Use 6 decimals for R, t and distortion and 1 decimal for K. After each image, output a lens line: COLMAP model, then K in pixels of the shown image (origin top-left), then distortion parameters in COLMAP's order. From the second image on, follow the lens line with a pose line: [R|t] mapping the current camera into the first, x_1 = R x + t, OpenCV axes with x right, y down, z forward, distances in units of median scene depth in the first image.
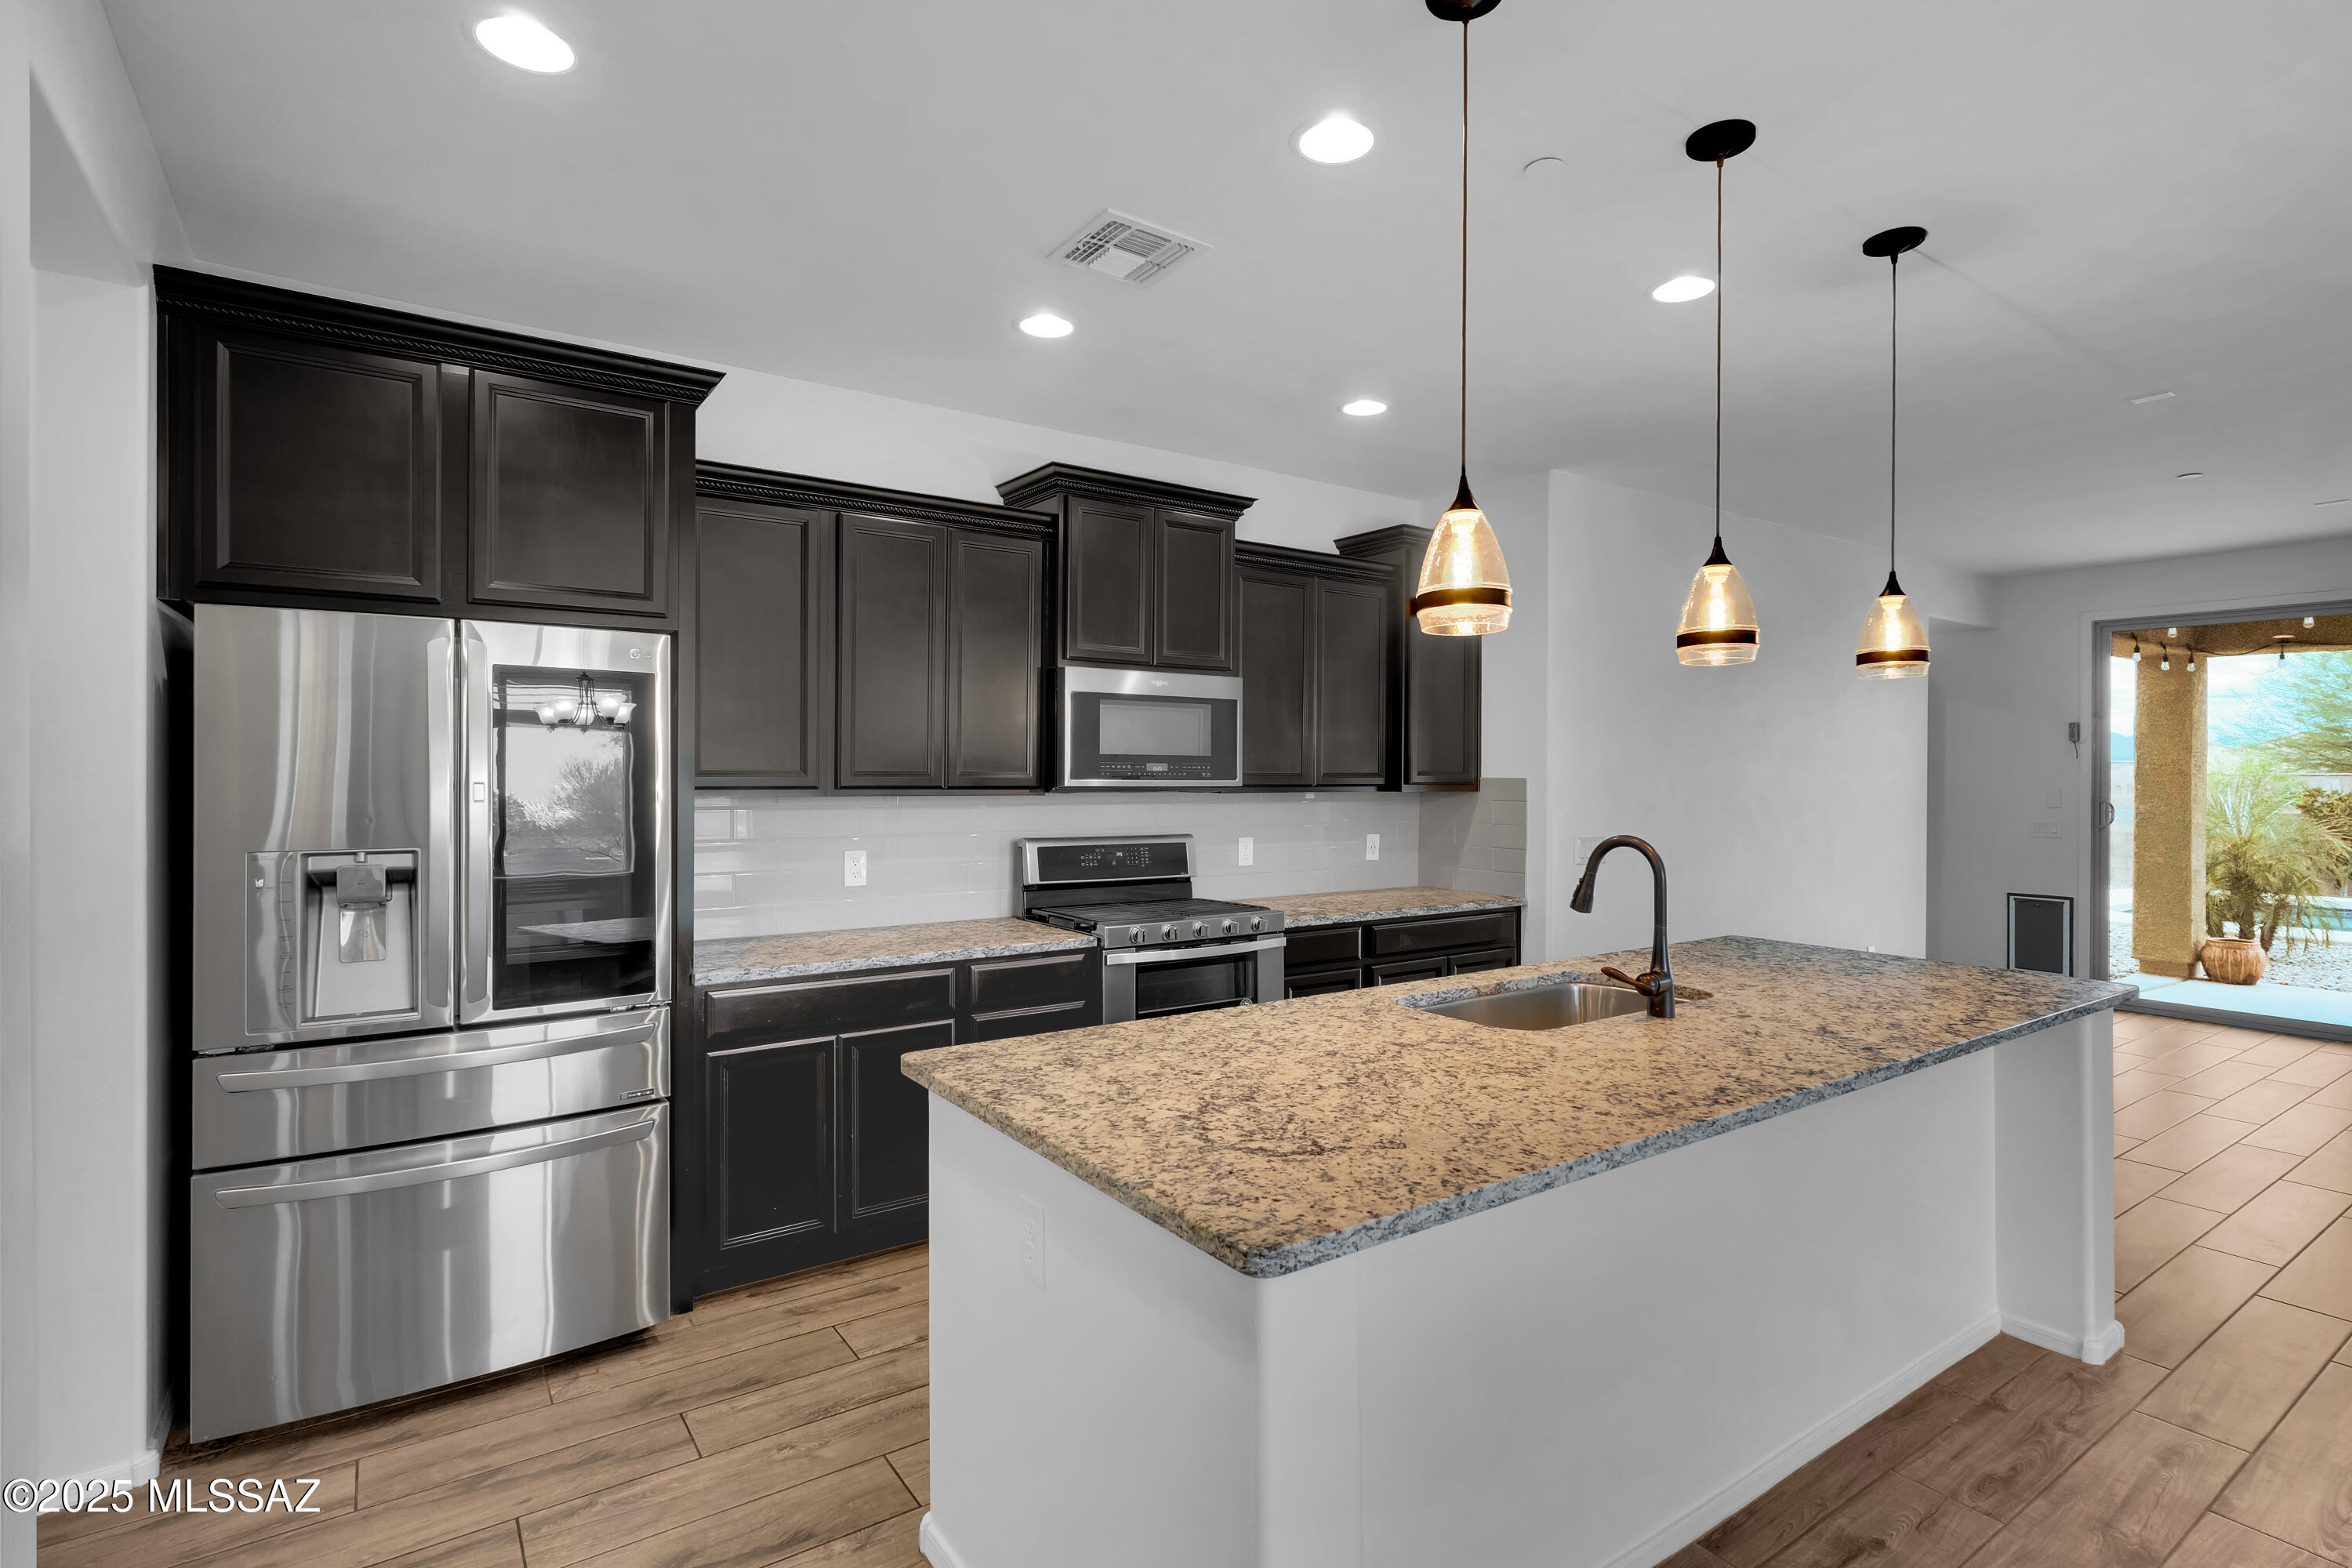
lens RADIAL K [[1145.4, 0, 1193.9], [0, 1145.4, 777.3], [0, 0, 1]] dist [0.002076, 0.000552]
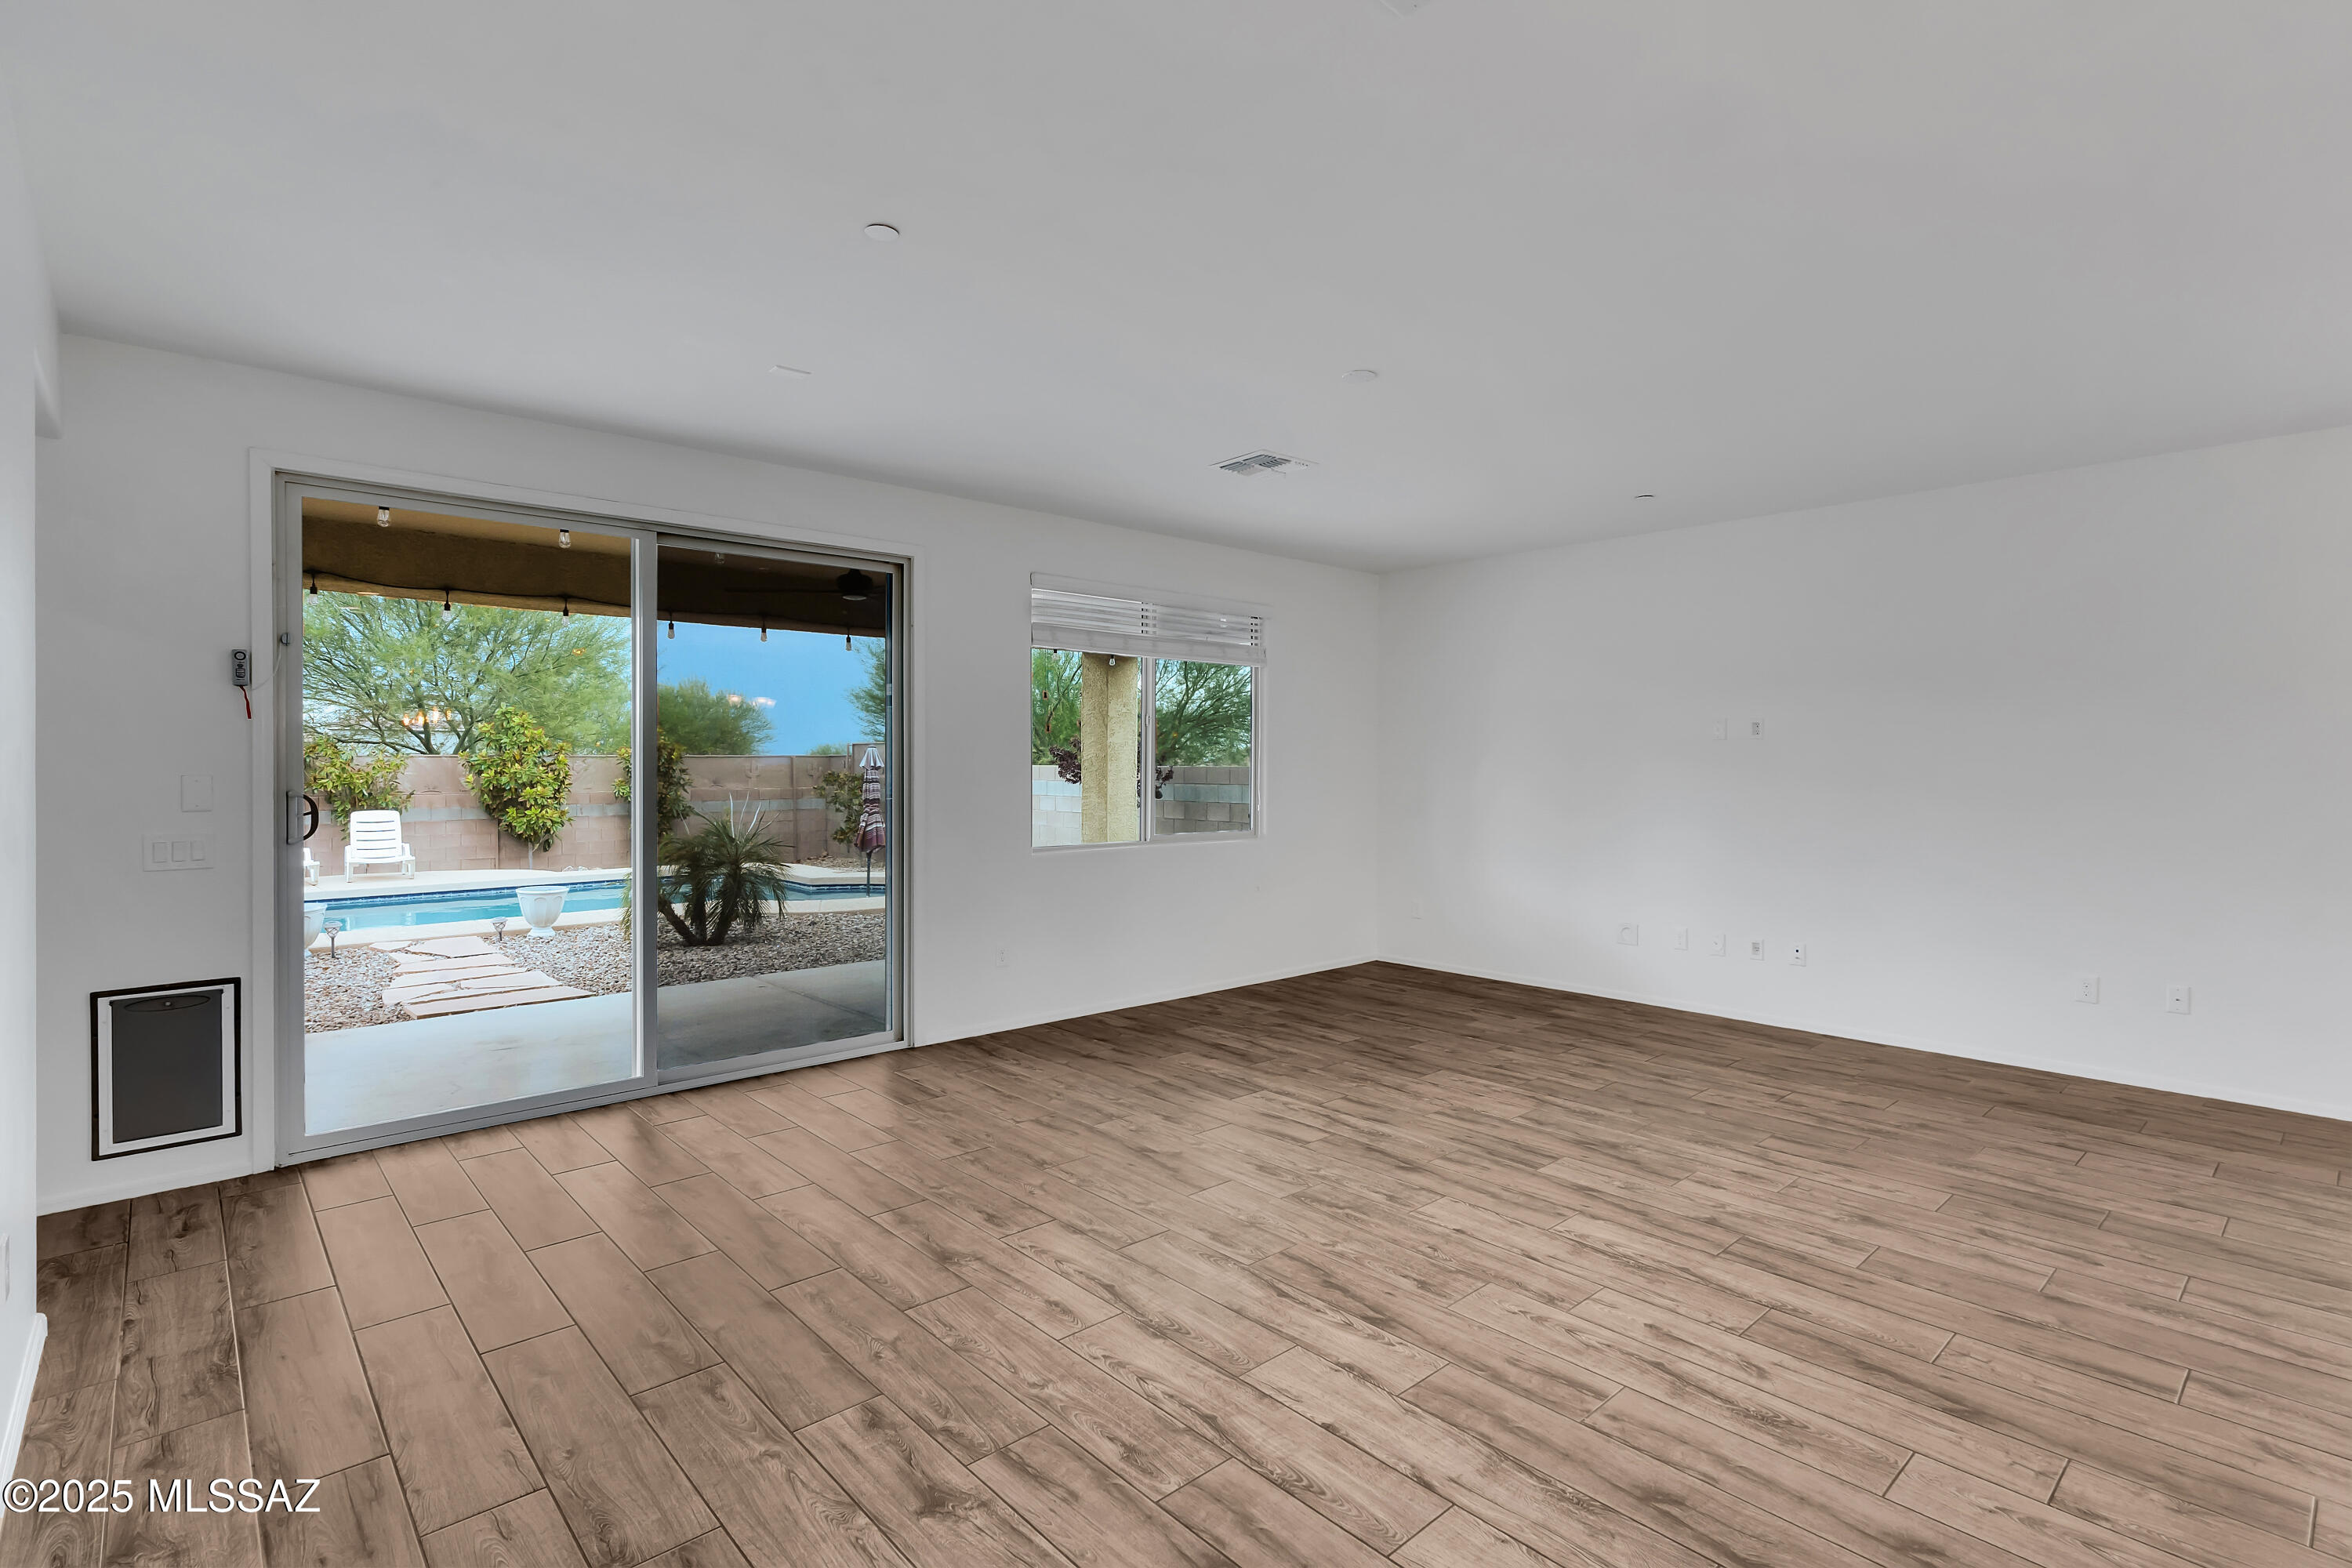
lens RADIAL K [[1120.8, 0, 1180.4], [0, 1120.8, 772.4], [0, 0, 1]] dist [0.020353, -0.000179]
pose [[-0.111249, -0.013436, 0.993702, 0.394025], [0.004185, 0.999893, 0.013988, 0.006851], [-0.993784, 0.005715, -0.111181, 1.284917]]
